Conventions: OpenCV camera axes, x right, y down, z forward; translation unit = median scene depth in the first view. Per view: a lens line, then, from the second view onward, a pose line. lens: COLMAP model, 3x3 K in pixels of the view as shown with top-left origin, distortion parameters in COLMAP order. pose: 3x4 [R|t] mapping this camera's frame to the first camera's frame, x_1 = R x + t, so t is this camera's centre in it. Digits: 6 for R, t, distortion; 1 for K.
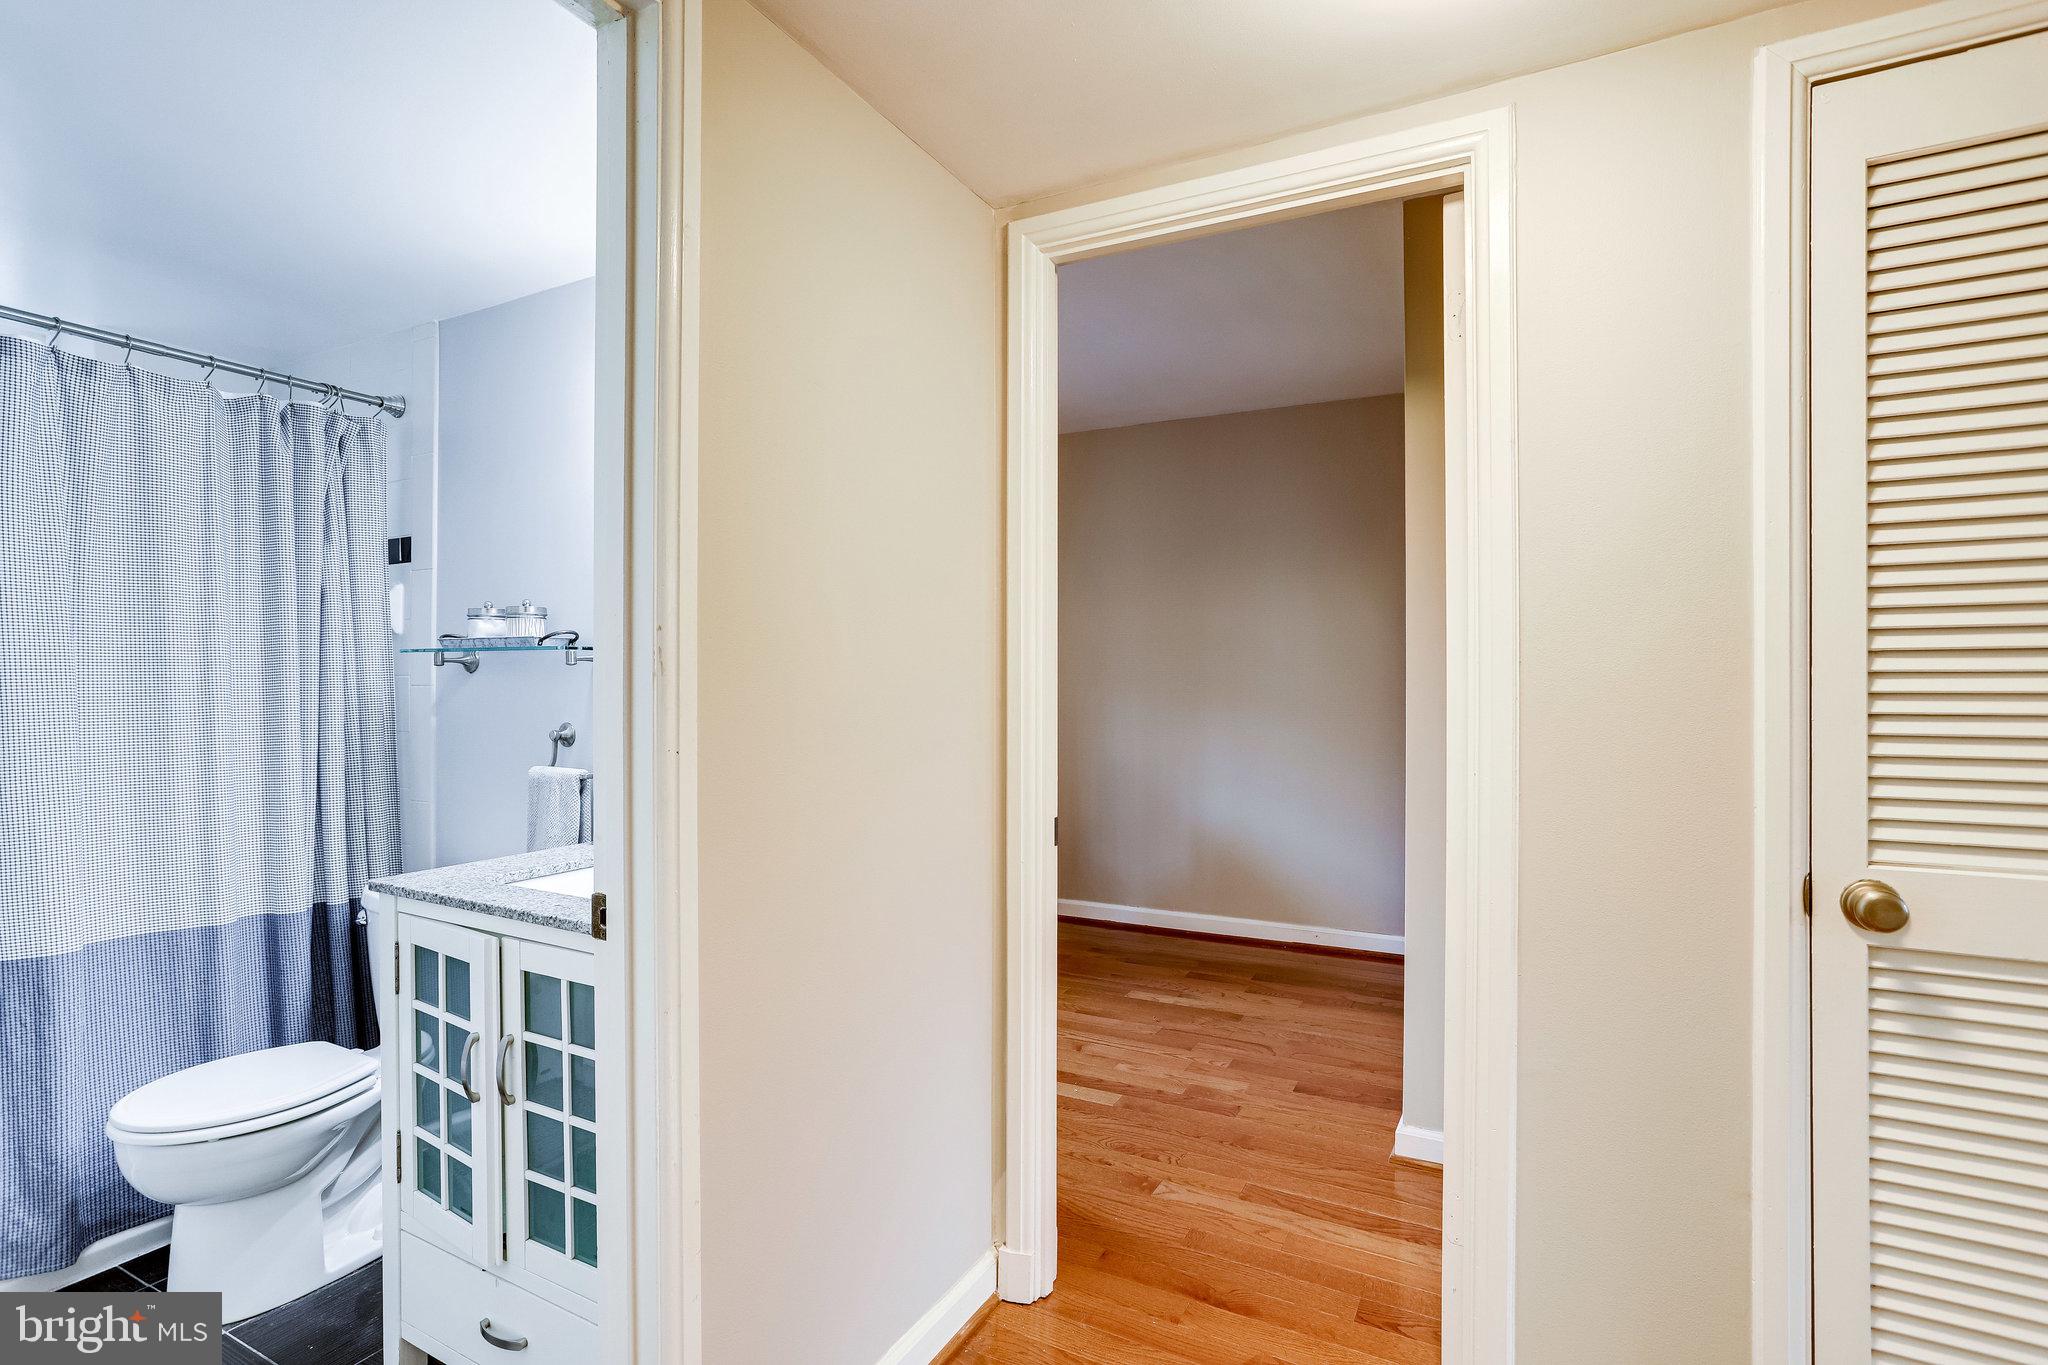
lens RADIAL K [[981.6, 0, 1020.7], [0, 981.6, 676.1], [0, 0, 1]] dist [-0.038409, 0.019283]
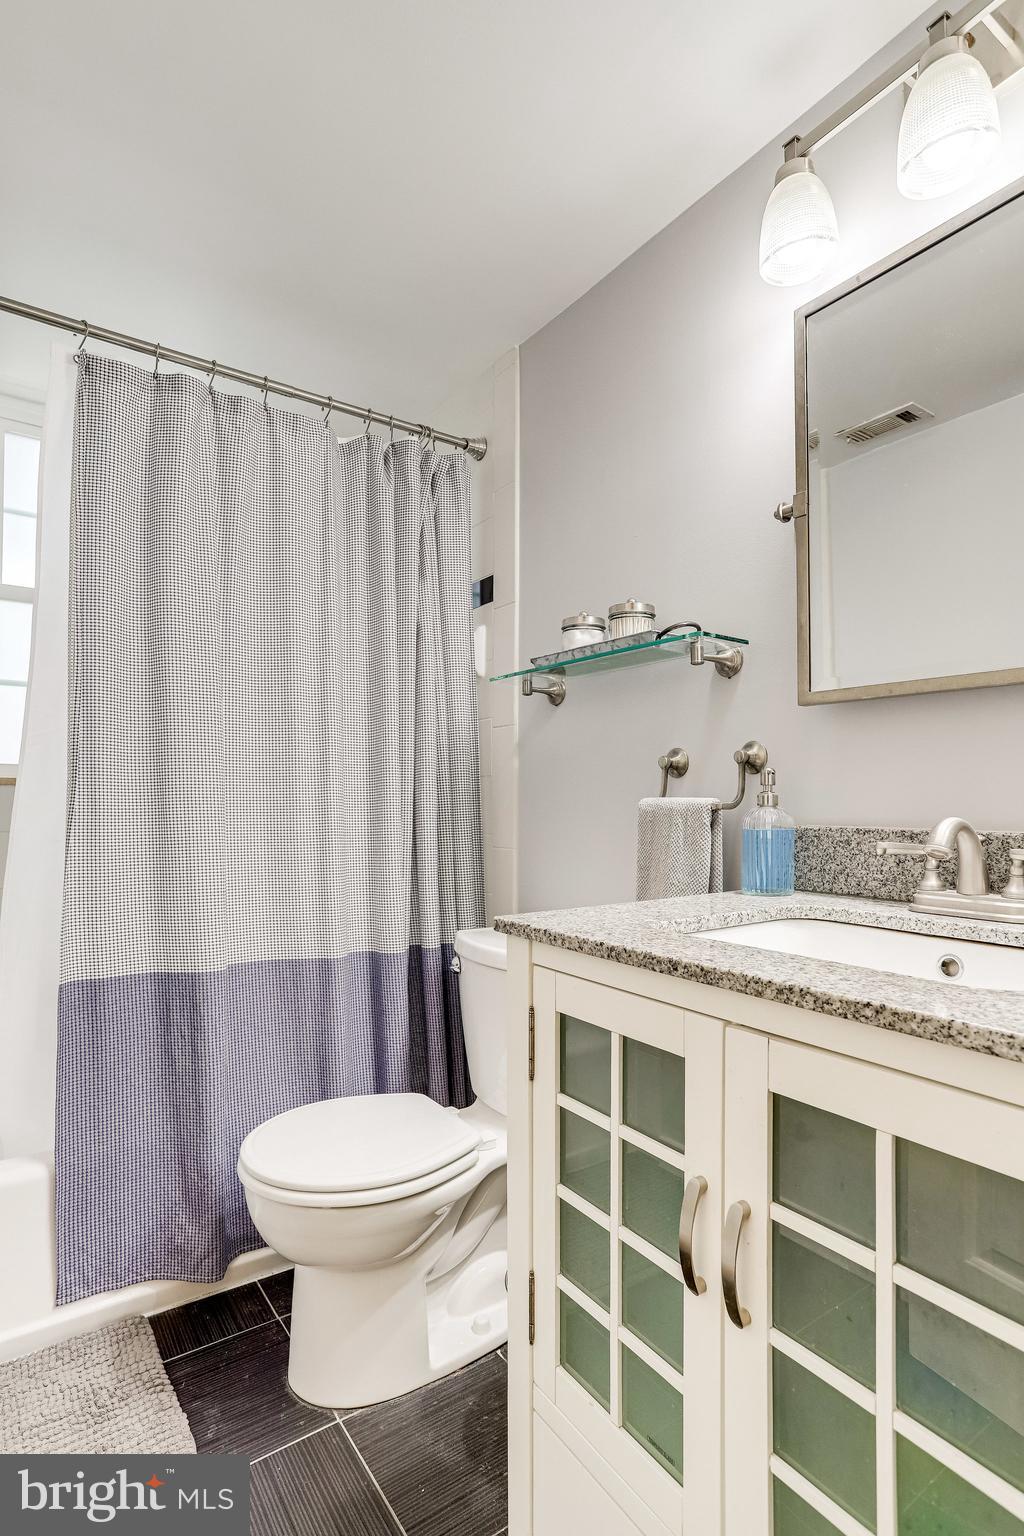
lens RADIAL K [[757.3, 0, 504.6], [0, 757.3, 800.5], [0, 0, 1]] dist [-0.065414, 0.030094]
pose [[0.888392, -0.001564, -0.459083, -0.308947], [0.000012, 0.999994, -0.003384, 0.095585], [0.459086, 0.003001, 0.888387, 0.380407]]
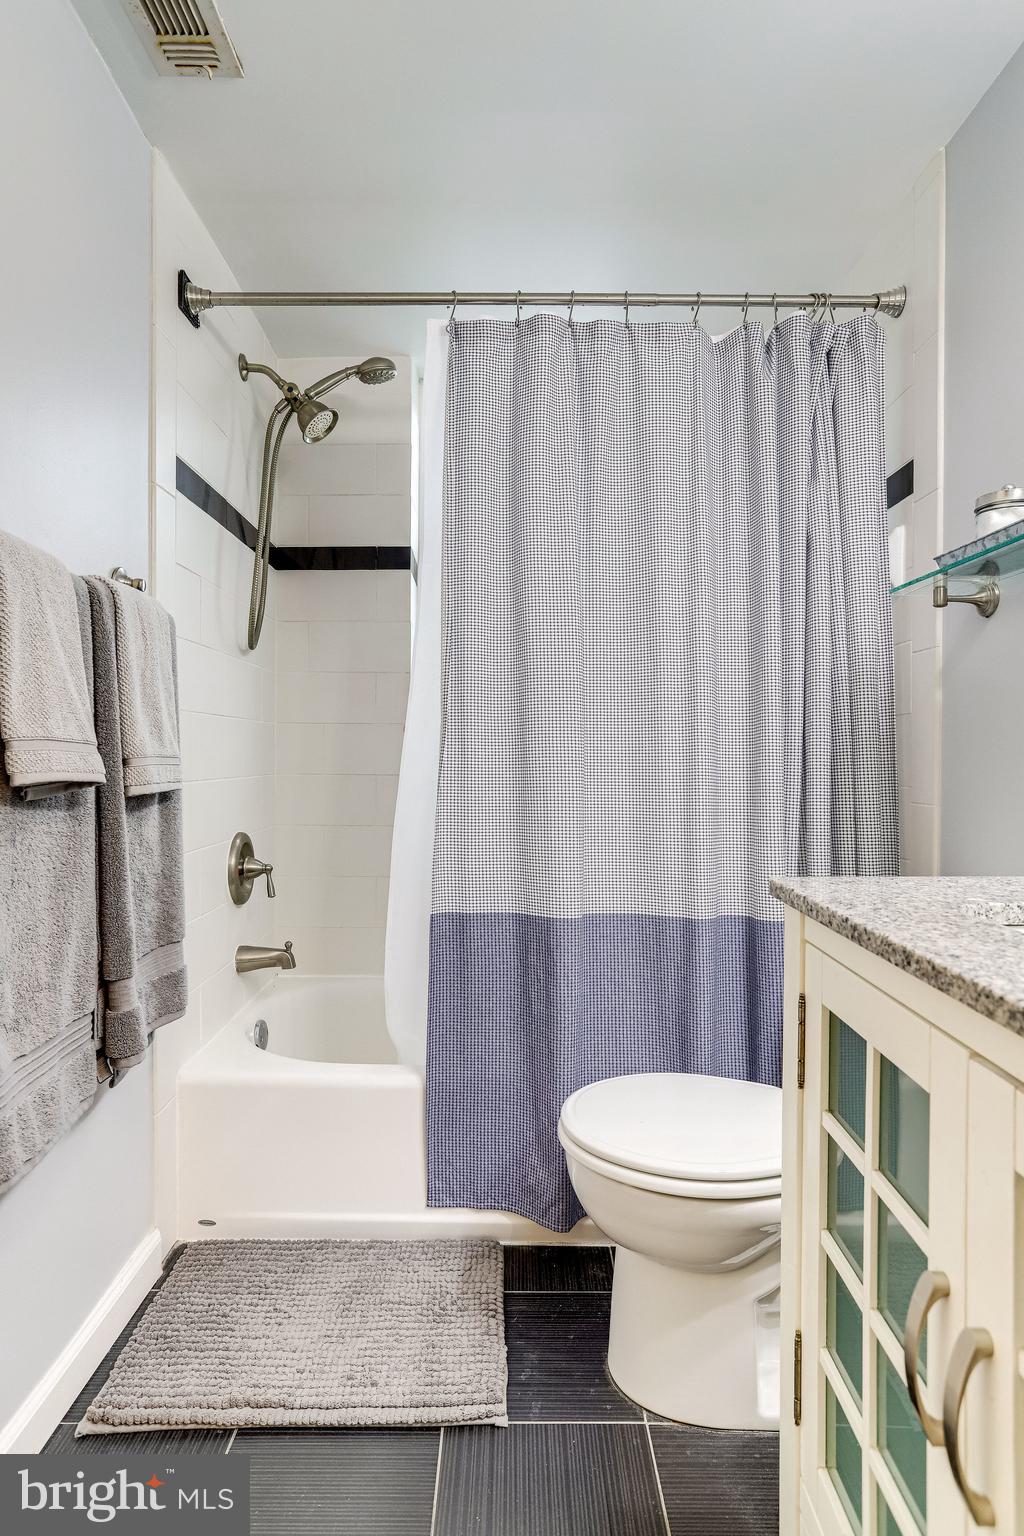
lens RADIAL K [[818.6, 0, 512.0], [0, 818.6, 768.0], [0, 0, 1]] dist [-0.054912, 0.032498]
pose [[0.468959, 0.012898, -0.883126, -0.240112], [-0.002167, 0.999907, 0.013453, 0.104740], [0.883217, -0.004395, 0.468944, 0.476220]]
